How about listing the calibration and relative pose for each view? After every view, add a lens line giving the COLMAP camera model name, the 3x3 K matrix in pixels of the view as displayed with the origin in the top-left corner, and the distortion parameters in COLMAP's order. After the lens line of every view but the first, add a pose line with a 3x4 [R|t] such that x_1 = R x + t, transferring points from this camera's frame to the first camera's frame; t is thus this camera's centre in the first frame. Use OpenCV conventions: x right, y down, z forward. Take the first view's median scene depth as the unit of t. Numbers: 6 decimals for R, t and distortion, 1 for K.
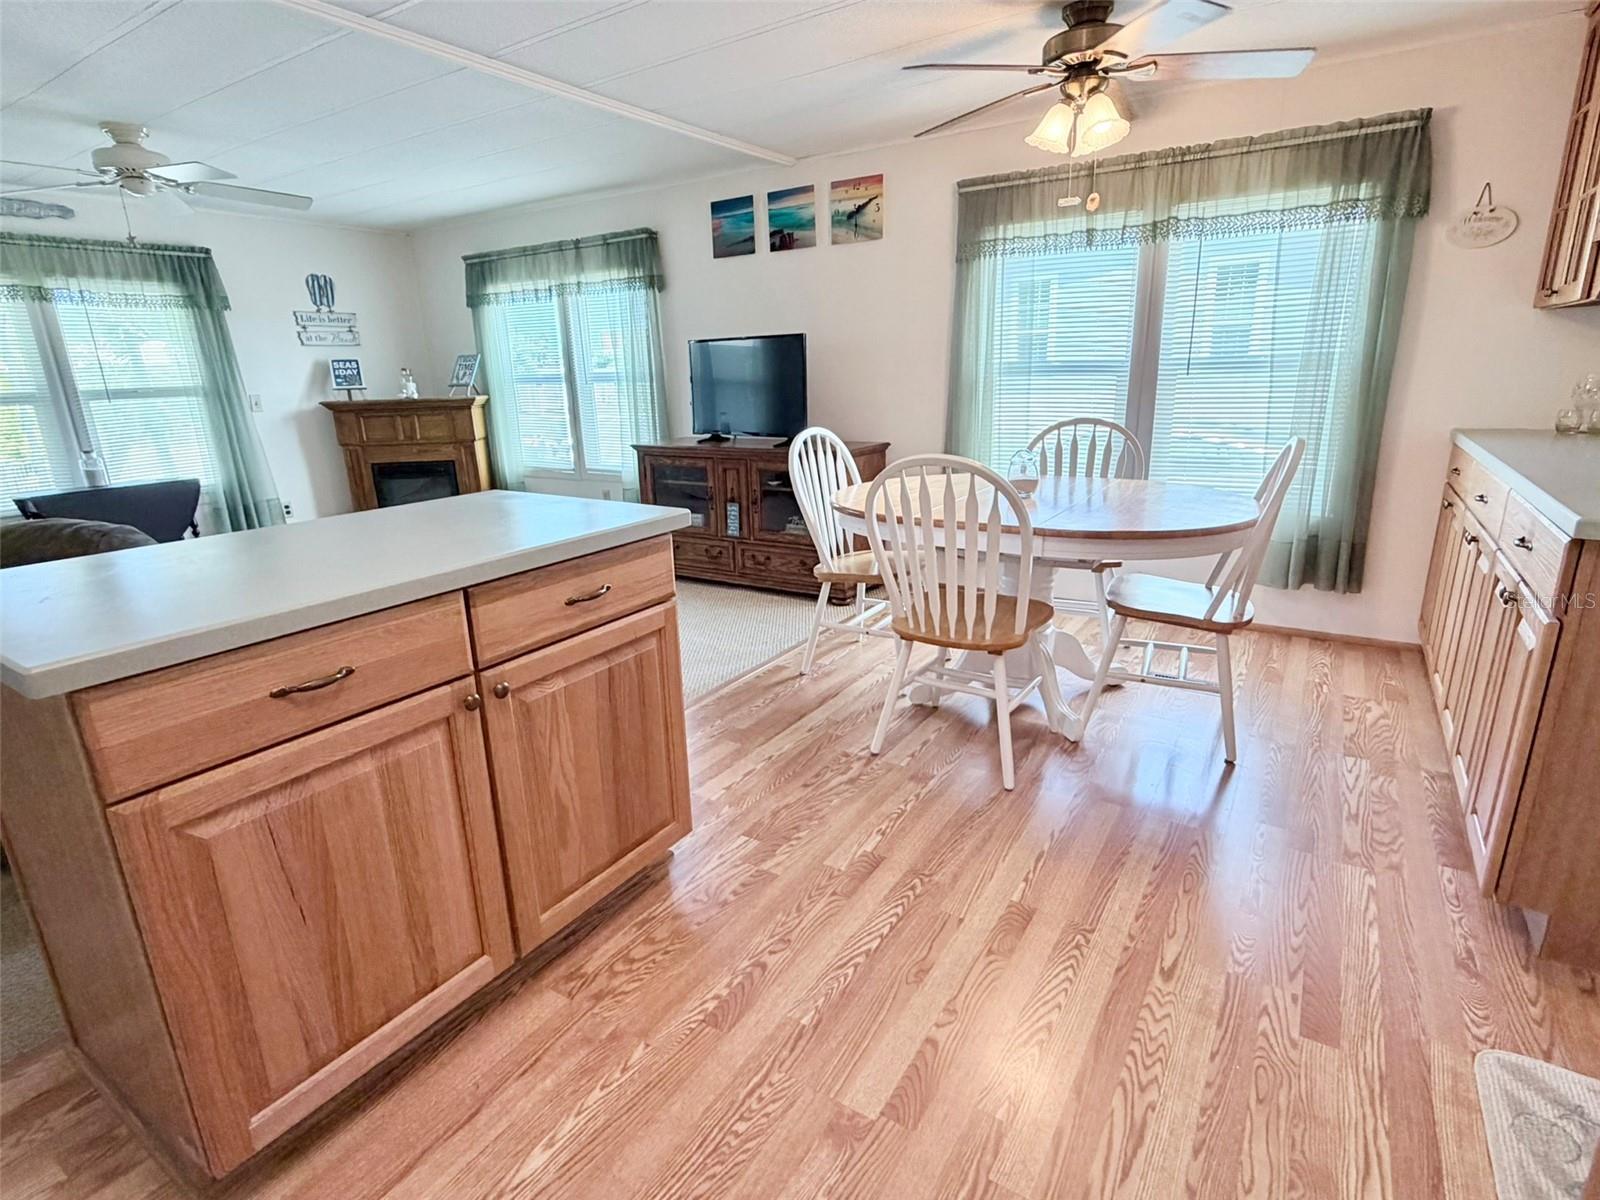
lens RADIAL K [[797.7, 0, 796.0], [0, 797.7, 599.6], [0, 0, 1]] dist [0.000465, -0.001445]
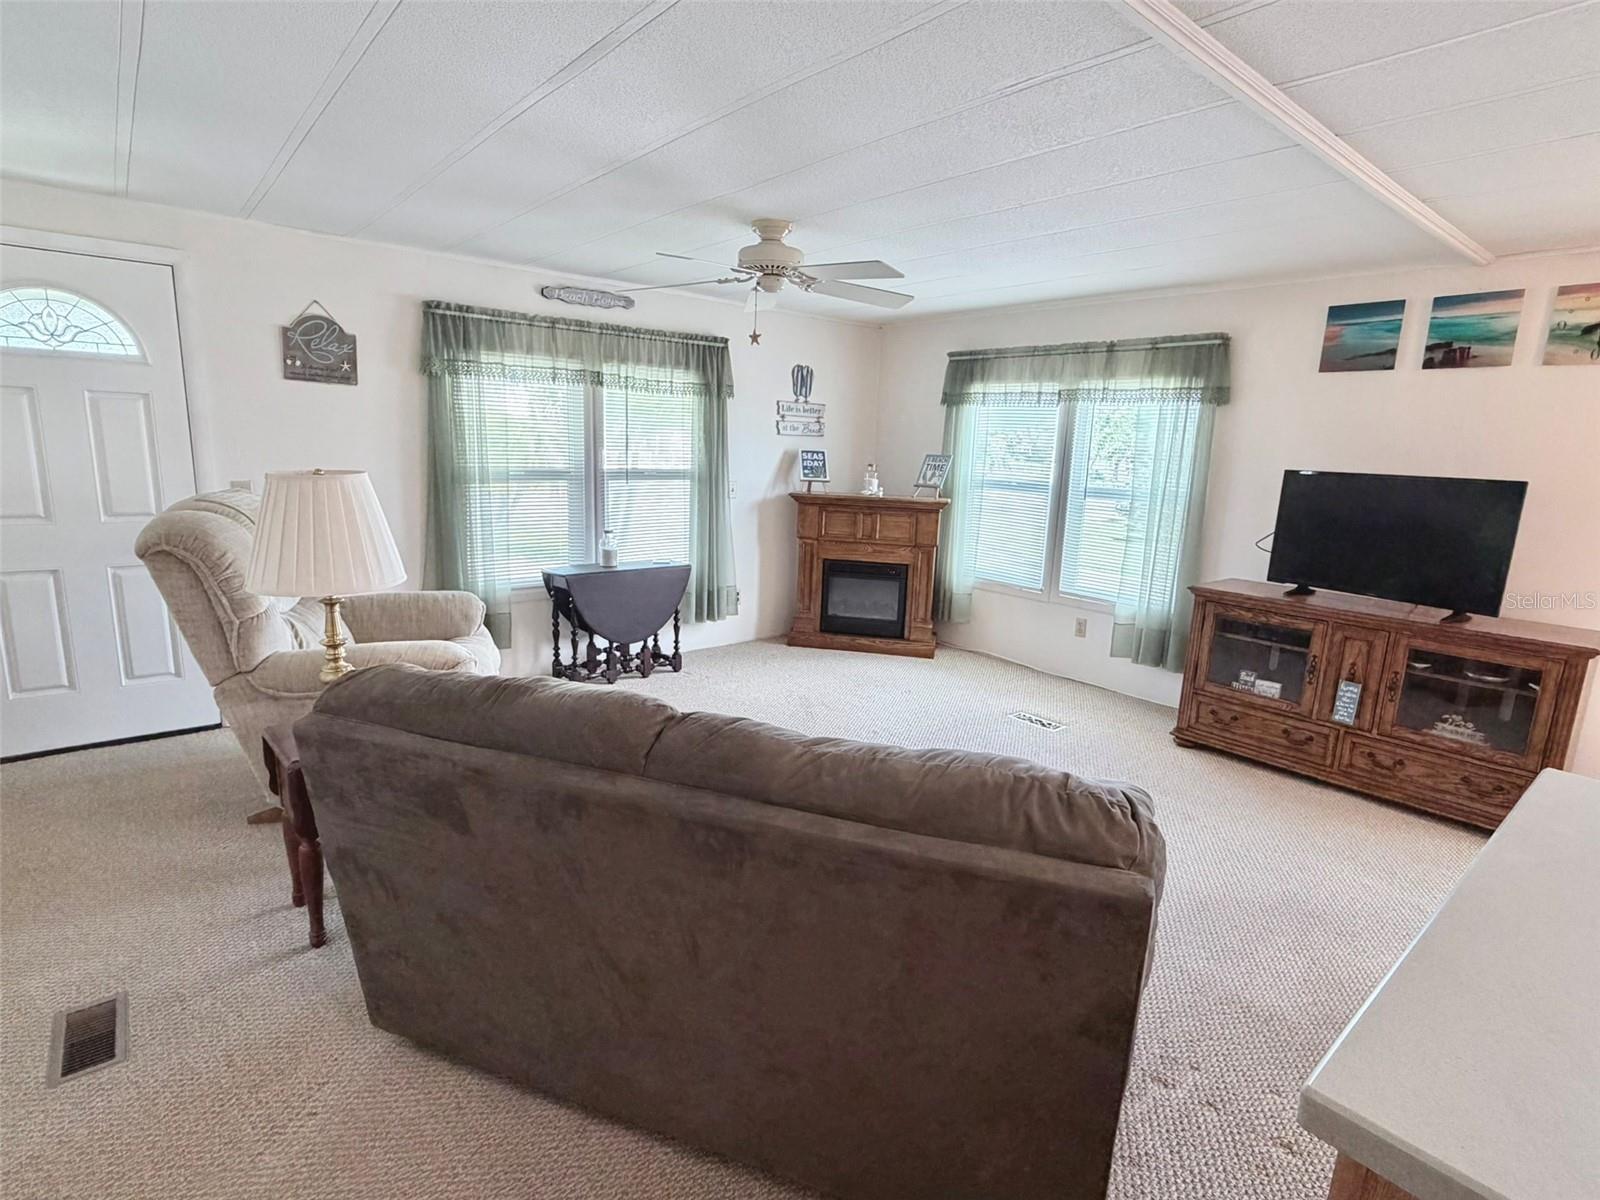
lens RADIAL K [[797.7, 0, 796.7], [0, 797.7, 600.2], [0, 0, 1]] dist [0.000465, -0.001445]
pose [[0.953763, 0.121964, -0.274701, -0.346022], [-0.146065, 0.986867, -0.068981, -0.060265], [0.262680, 0.105916, 0.959052, 0.097180]]
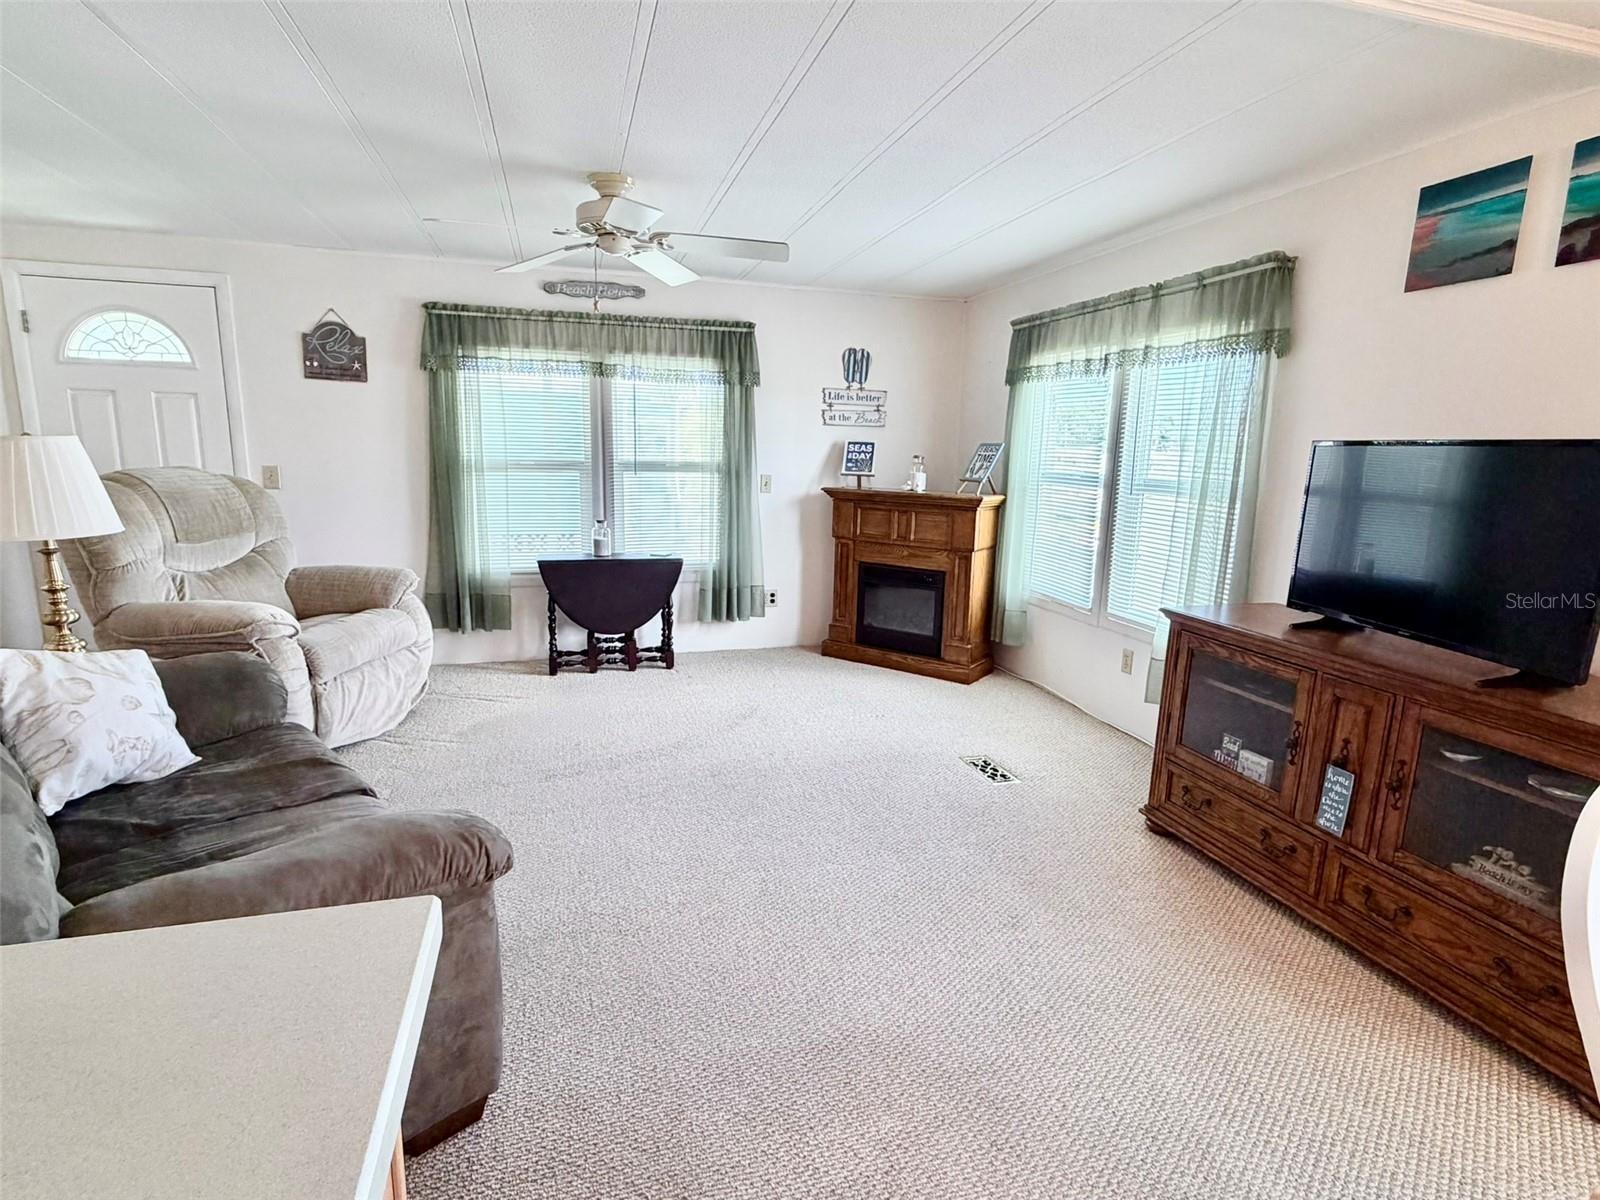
lens RADIAL K [[797.7, 0, 806.5], [0, 797.7, 603.8], [0, 0, 1]] dist [0.000465, -0.001445]
pose [[0.757700, 0.173162, -0.629210, -0.033698], [-0.229125, 0.973364, -0.008039, -0.125081], [0.611058, 0.150259, 0.777194, 0.360705]]
